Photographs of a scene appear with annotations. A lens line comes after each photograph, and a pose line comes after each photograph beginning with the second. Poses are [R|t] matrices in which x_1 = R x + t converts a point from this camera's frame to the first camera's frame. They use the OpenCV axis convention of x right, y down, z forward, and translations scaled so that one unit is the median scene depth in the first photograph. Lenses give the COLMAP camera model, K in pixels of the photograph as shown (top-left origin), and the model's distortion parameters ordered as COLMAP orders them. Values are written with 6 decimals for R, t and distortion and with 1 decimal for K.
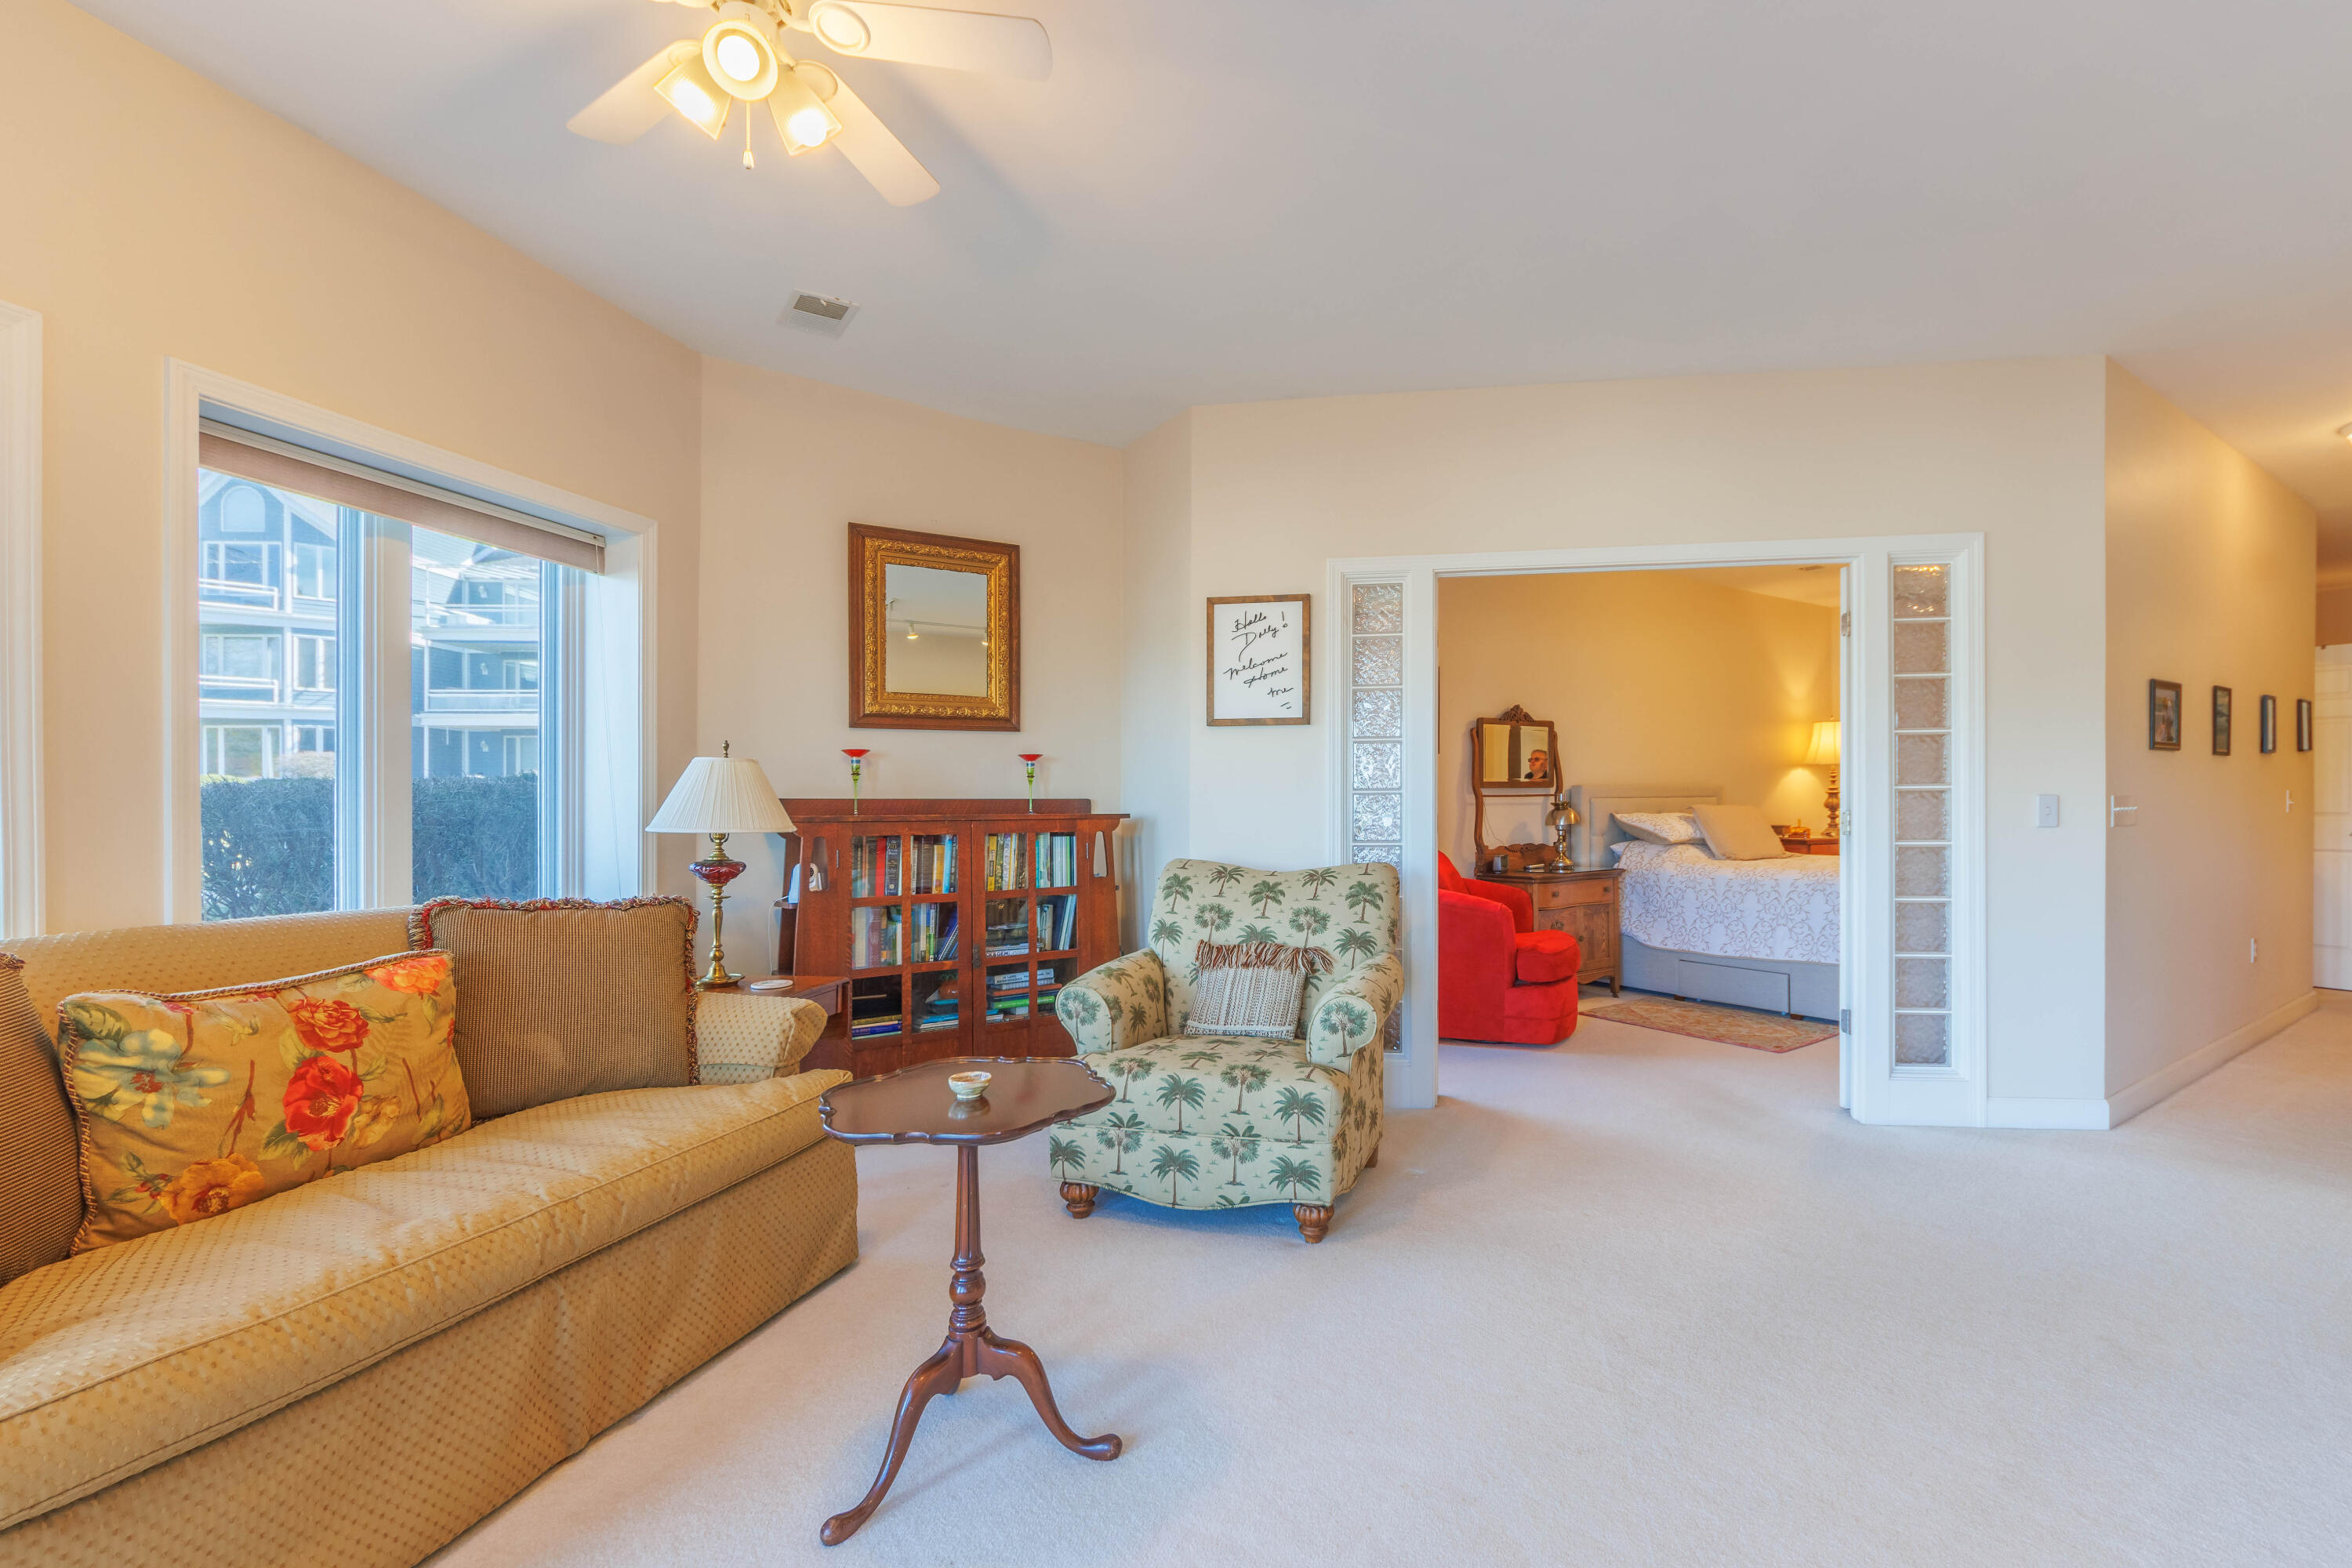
lens RADIAL K [[1026.5, 0, 1296.3], [0, 1026.5, 805.9], [0, 0, 1]] dist [-0.007421, -0.000376]
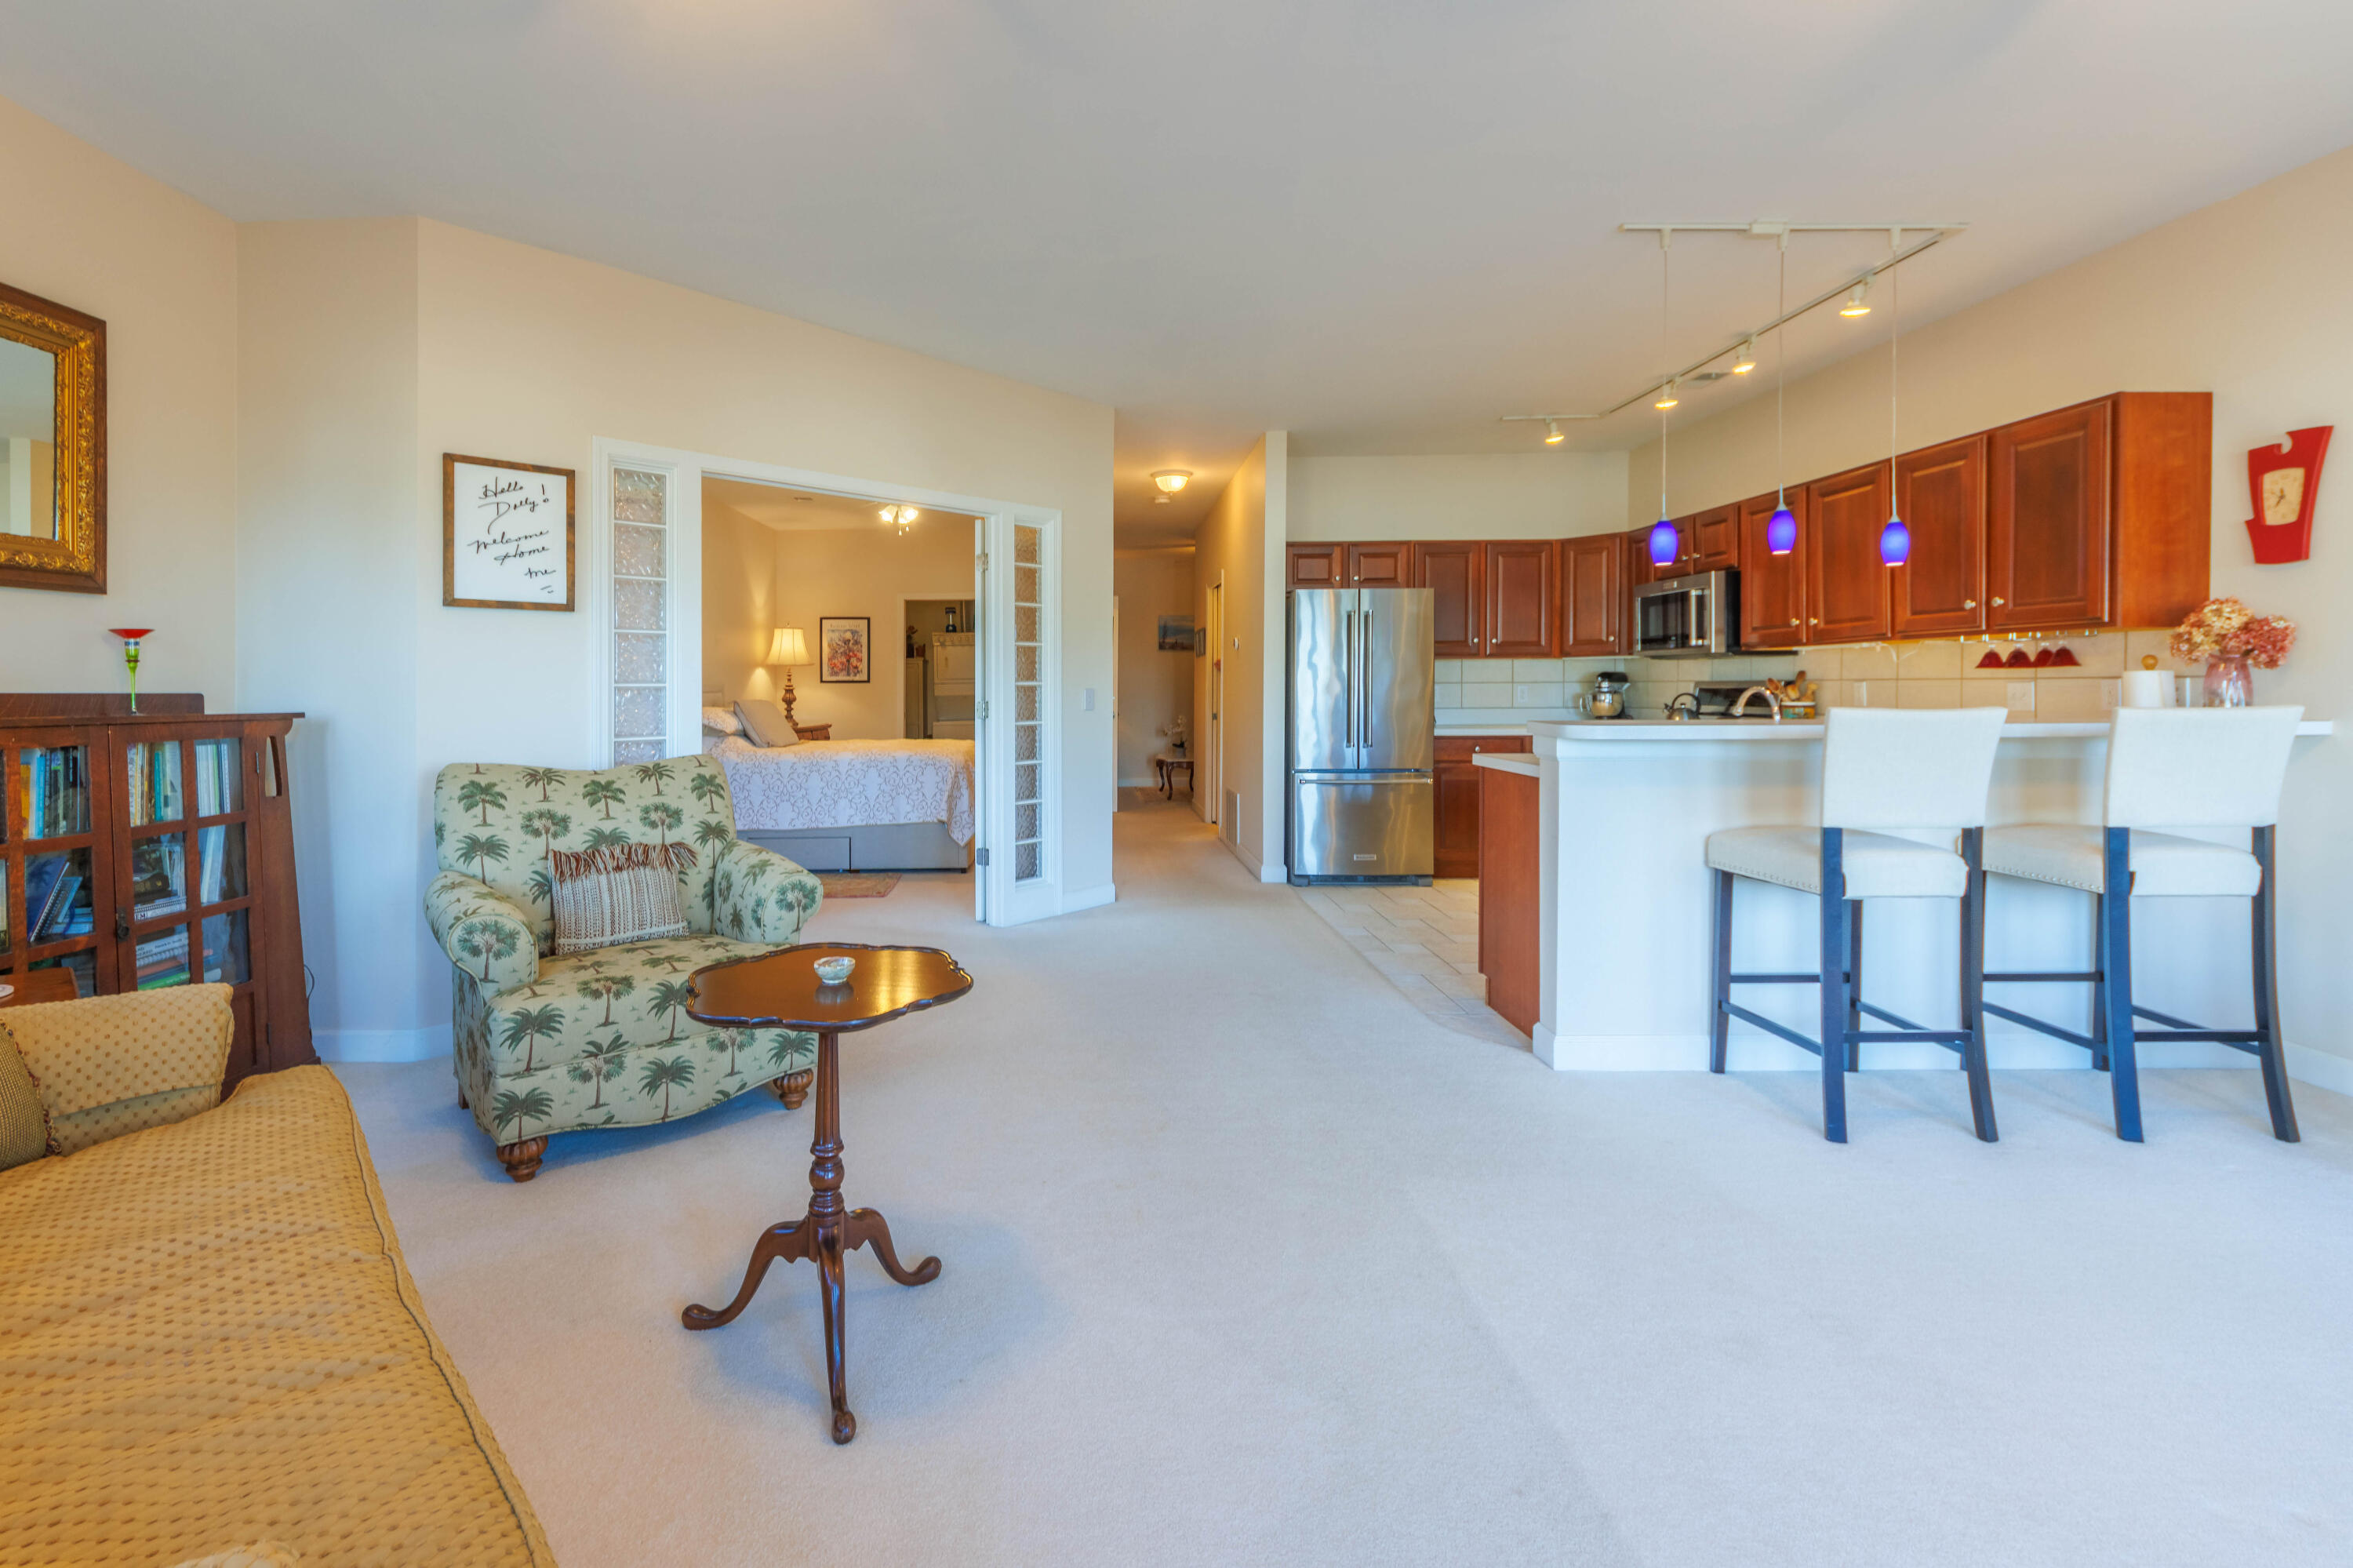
lens RADIAL K [[1027.0, 0, 1067.5], [0, 1027.0, 696.7], [0, 0, 1]] dist [-0.007421, -0.000376]
pose [[0.605392, -0.005159, 0.795911, -0.426305], [0.010691, 0.999941, -0.001650, 0.003314], [-0.795855, 0.009508, 0.605412, 0.084523]]
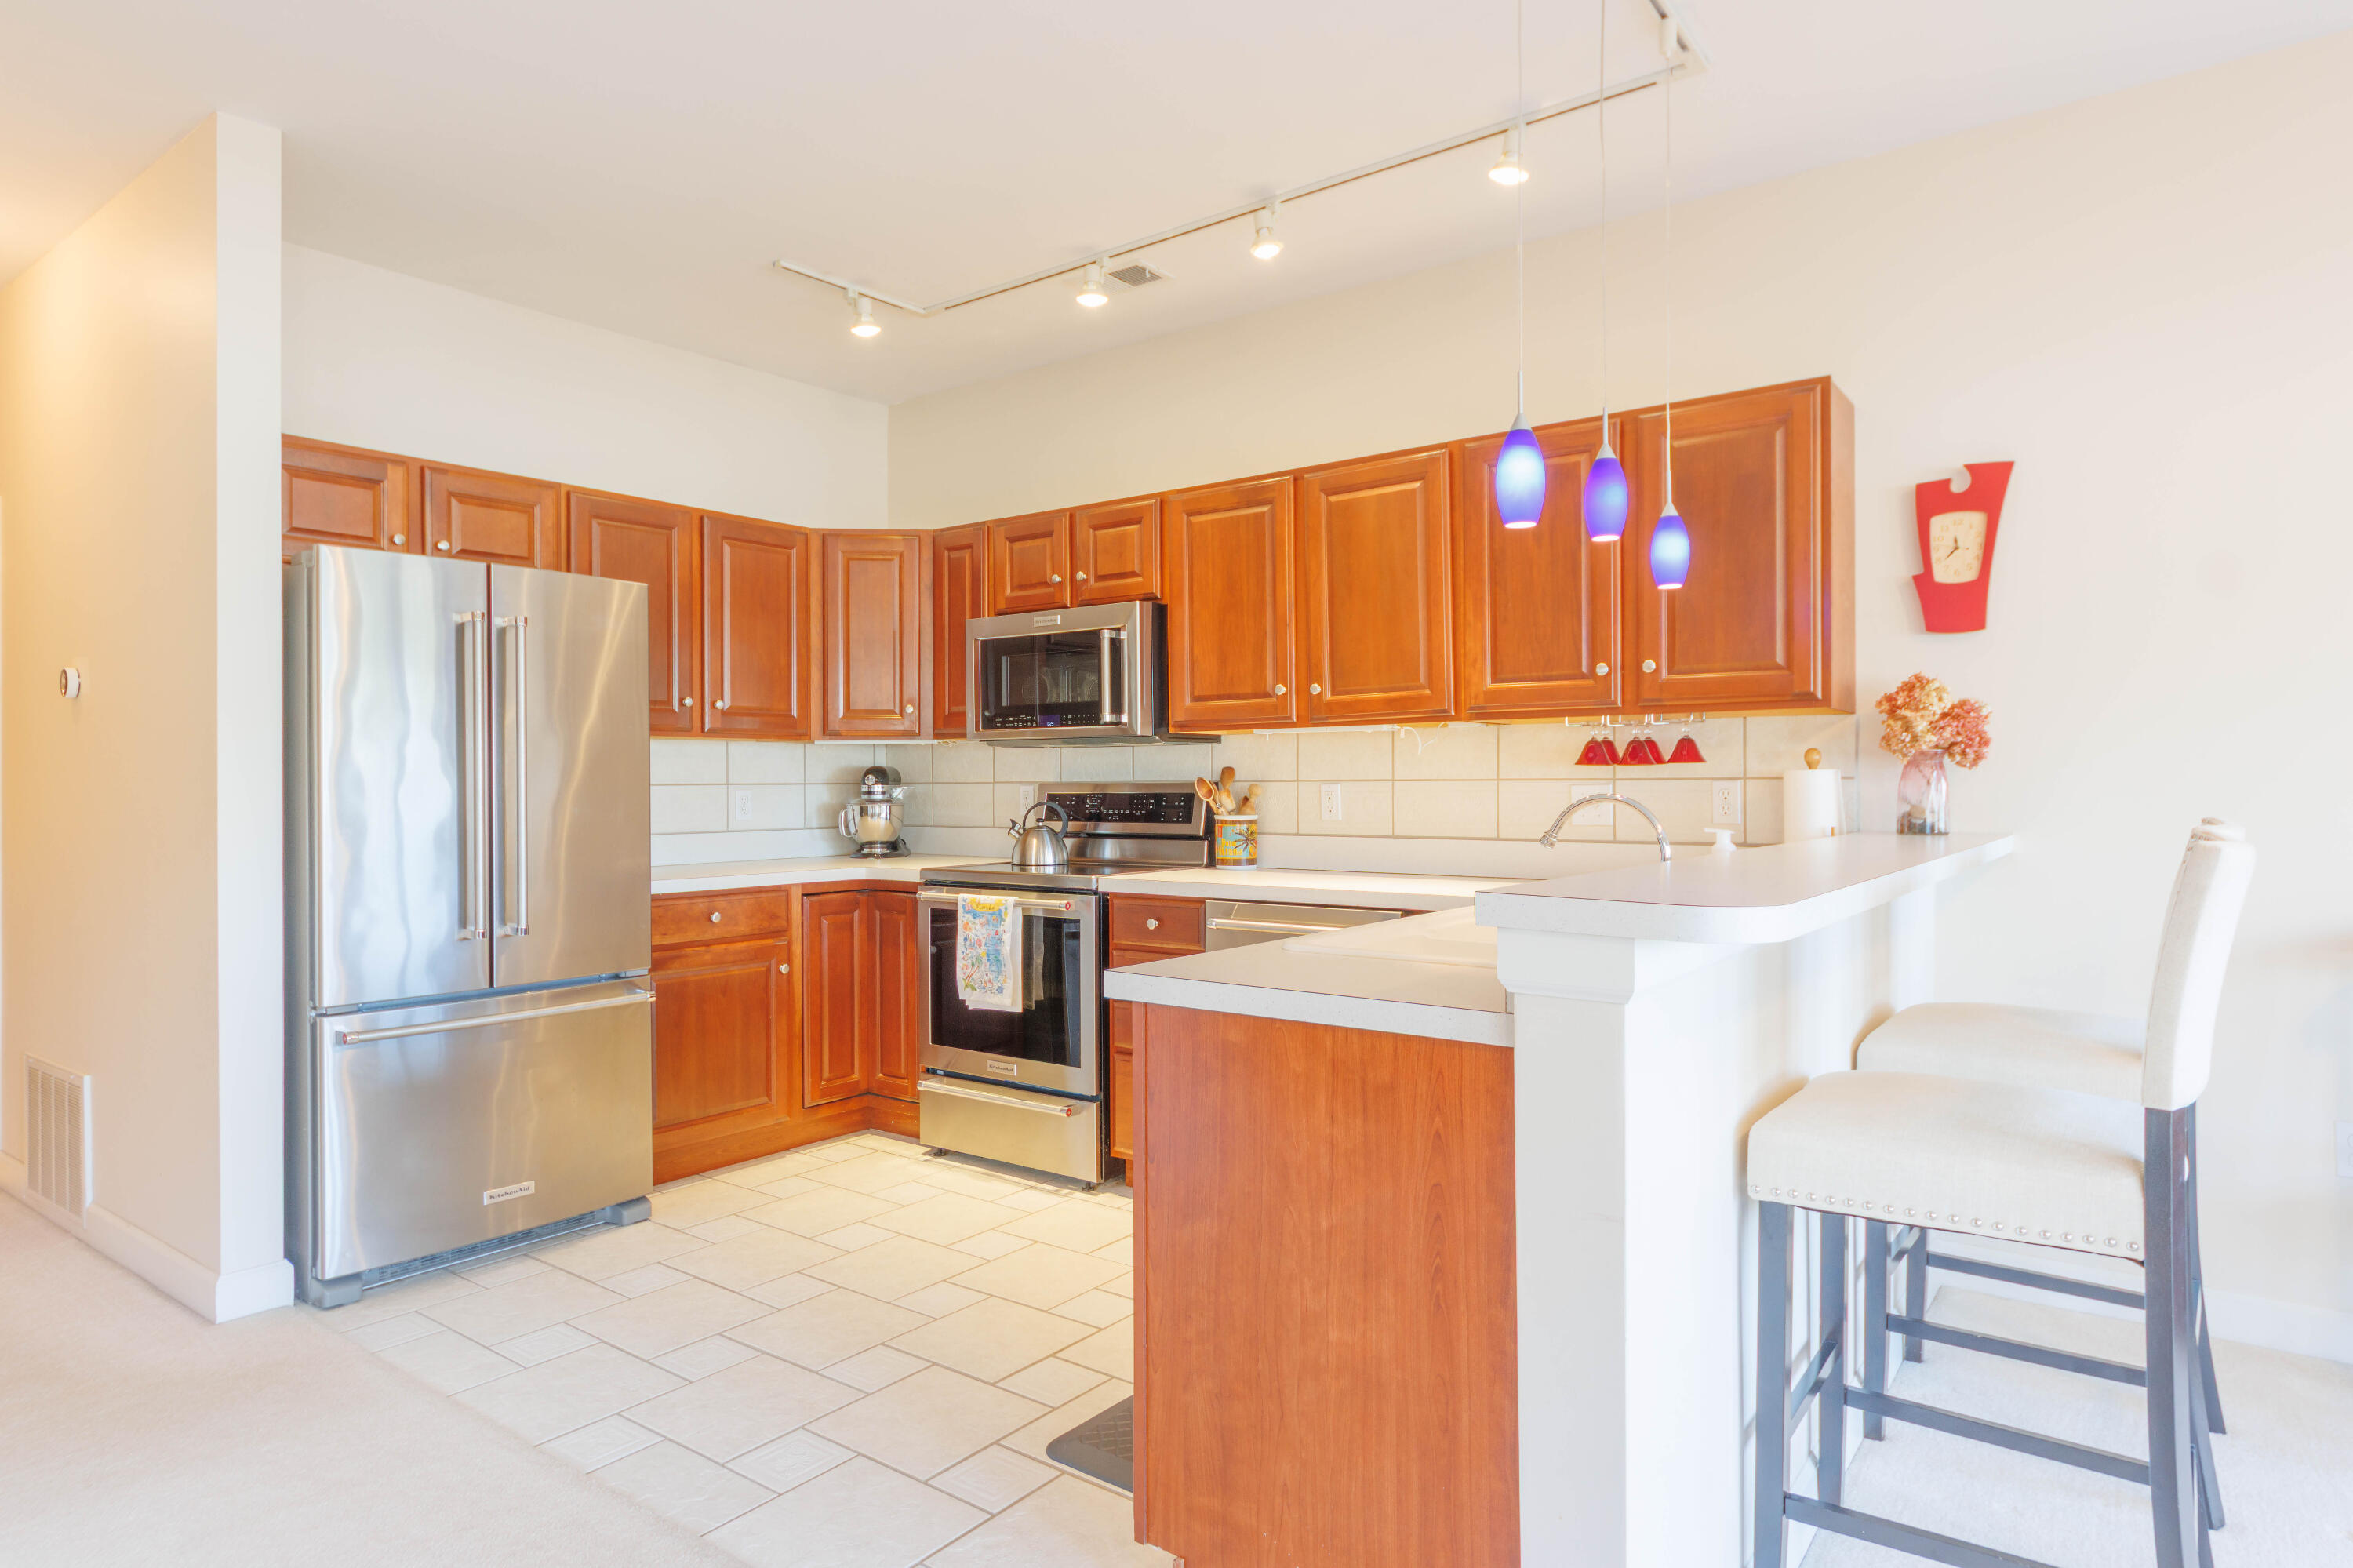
lens RADIAL K [[1345.1, 0, 1177.5], [0, 1345.1, 784.7], [0, 0, 1]] dist [-0.006988, 0.010289]
pose [[-0.281799, 0.005833, 0.959456, 0.074970], [0.017234, 0.999851, -0.001016, -0.005705], [-0.959319, 0.016249, -0.281857, 0.456316]]
